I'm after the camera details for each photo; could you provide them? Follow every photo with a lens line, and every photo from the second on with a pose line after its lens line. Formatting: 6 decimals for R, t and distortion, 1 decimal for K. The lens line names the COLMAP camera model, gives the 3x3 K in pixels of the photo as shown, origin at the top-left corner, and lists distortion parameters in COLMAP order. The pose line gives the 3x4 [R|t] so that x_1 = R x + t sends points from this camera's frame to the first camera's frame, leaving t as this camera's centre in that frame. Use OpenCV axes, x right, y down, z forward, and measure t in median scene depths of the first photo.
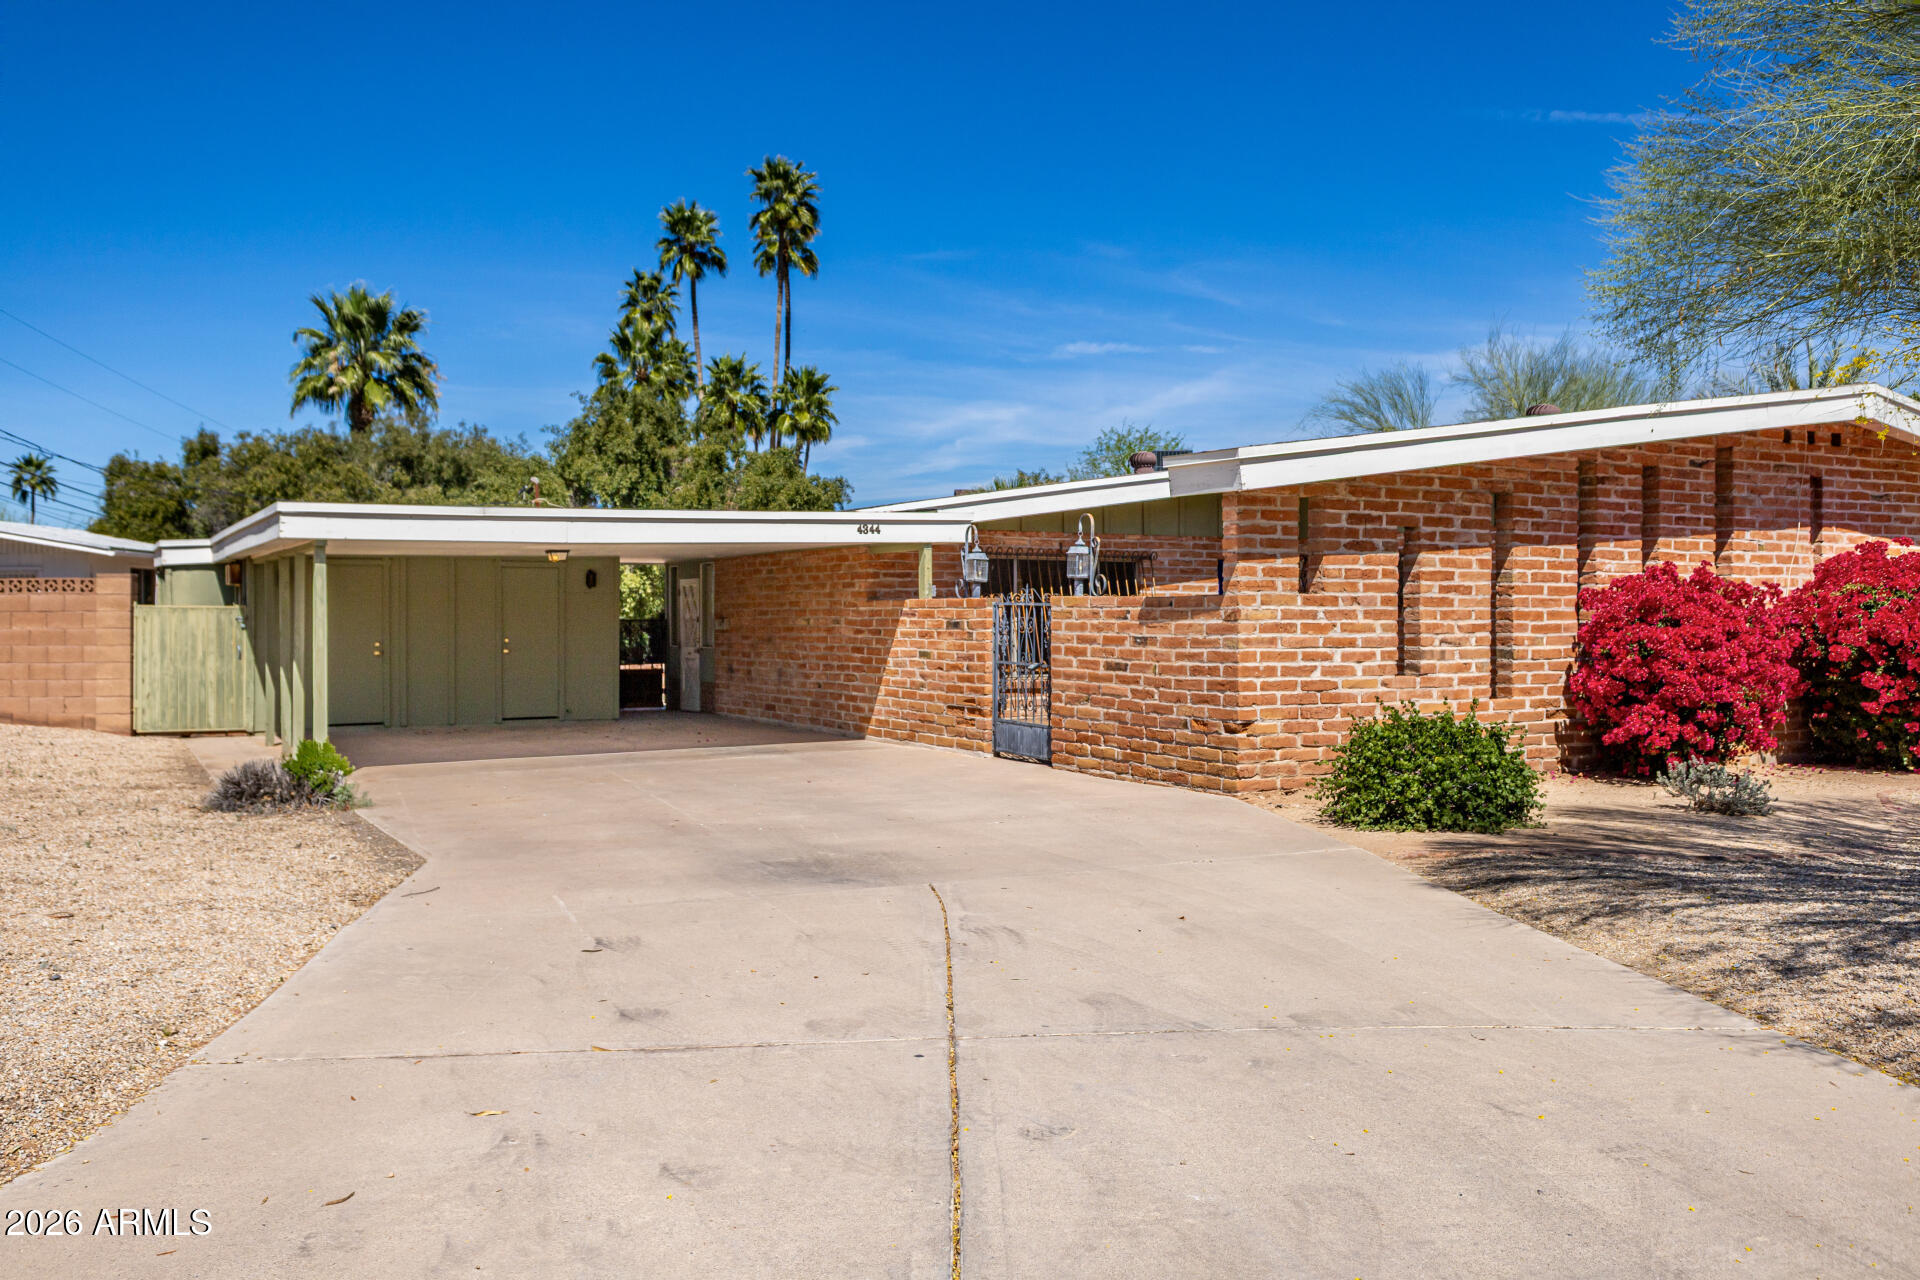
lens RADIAL K [[1558.1, 0, 958.3], [0, 1558.1, 623.5], [0, 0, 1]] dist [0.009885, -0.000380]
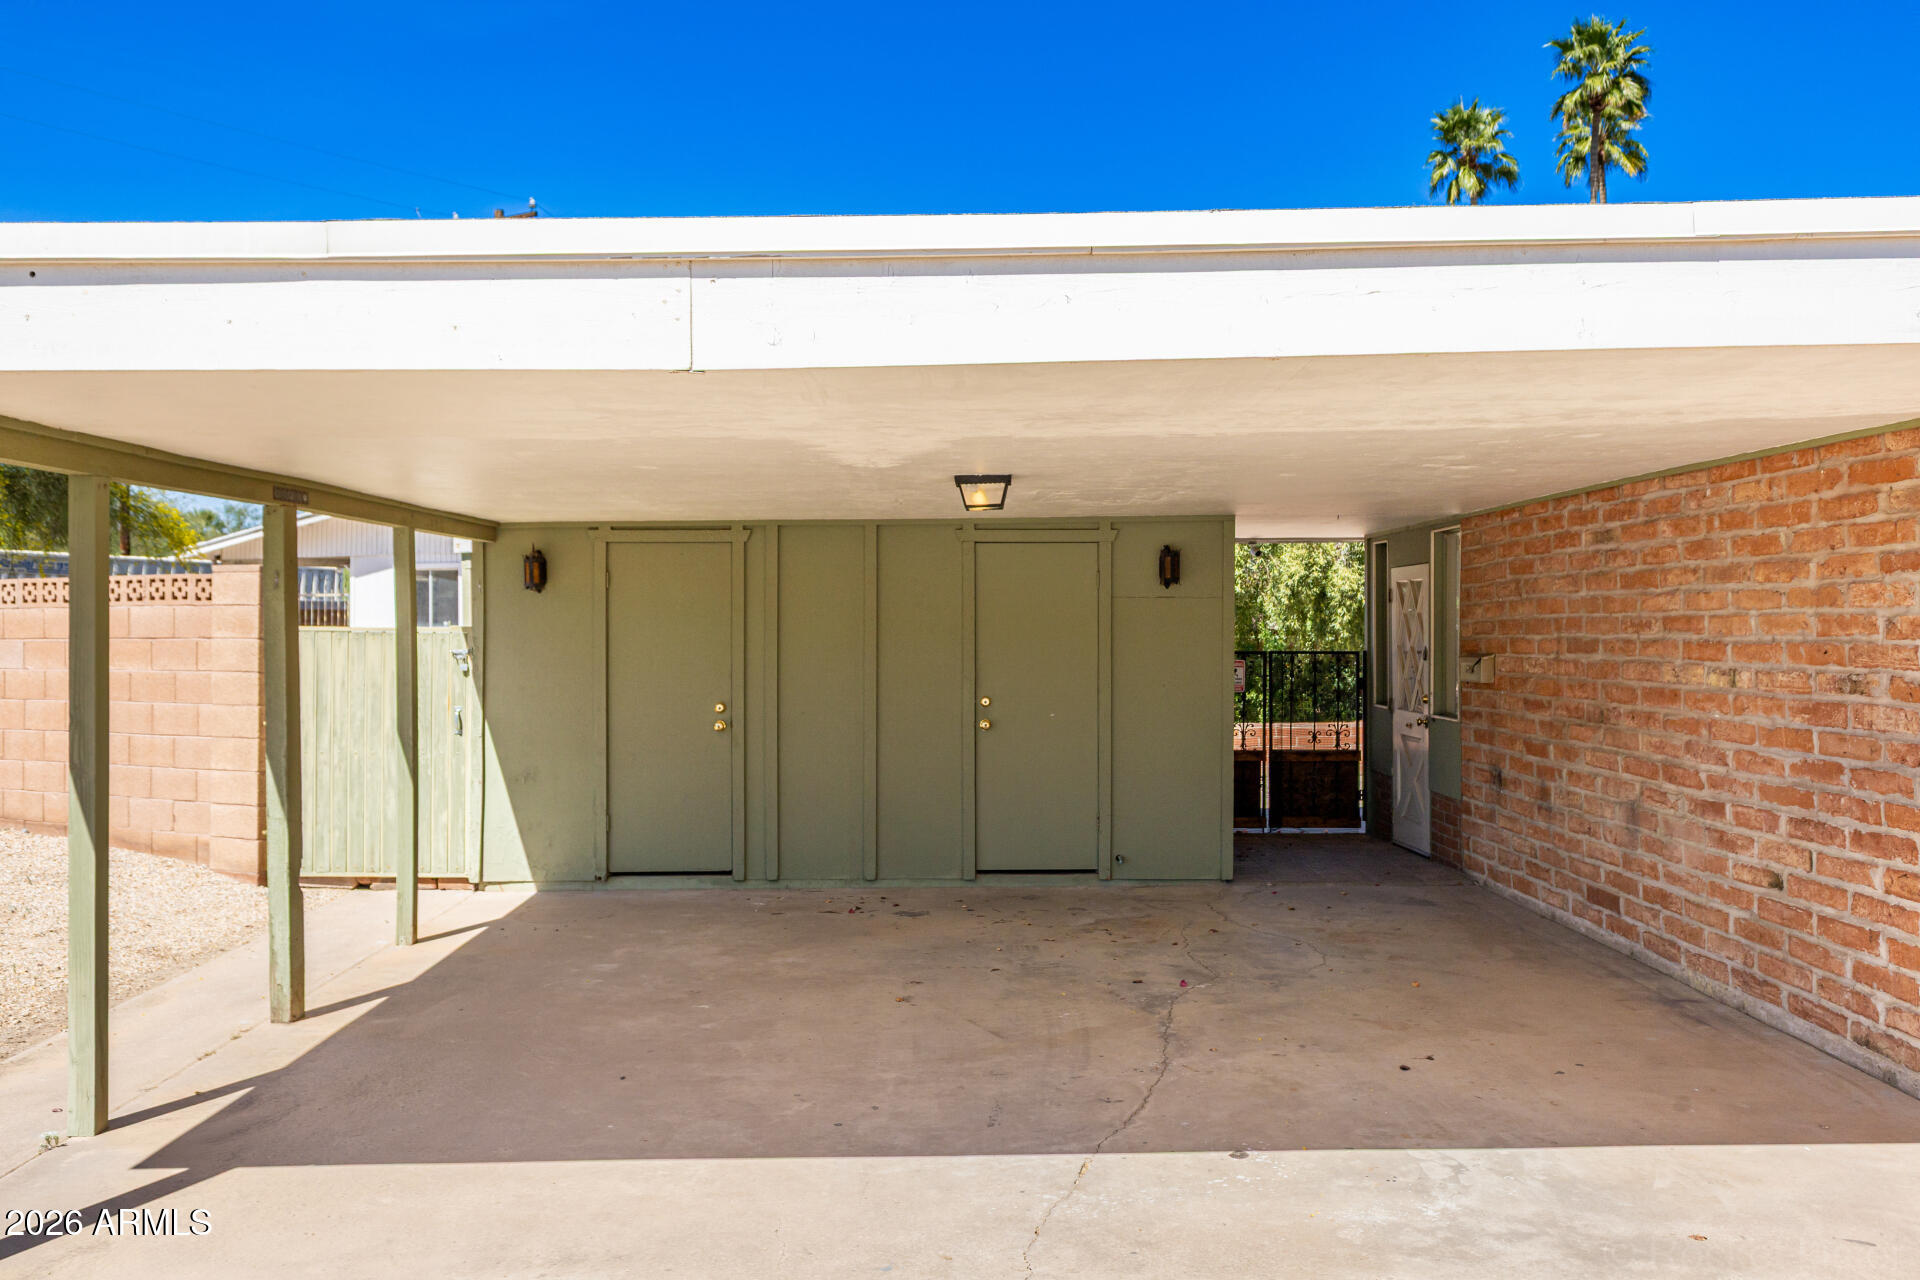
lens RADIAL K [[1558.1, 0, 958.3], [0, 1558.1, 623.5], [0, 0, 1]] dist [0.009885, -0.000380]
pose [[0.879804, 0.000992, -0.475336, -0.077910], [-0.003561, 0.999984, -0.004504, -0.009982], [0.475324, 0.005656, 0.879793, 0.589879]]
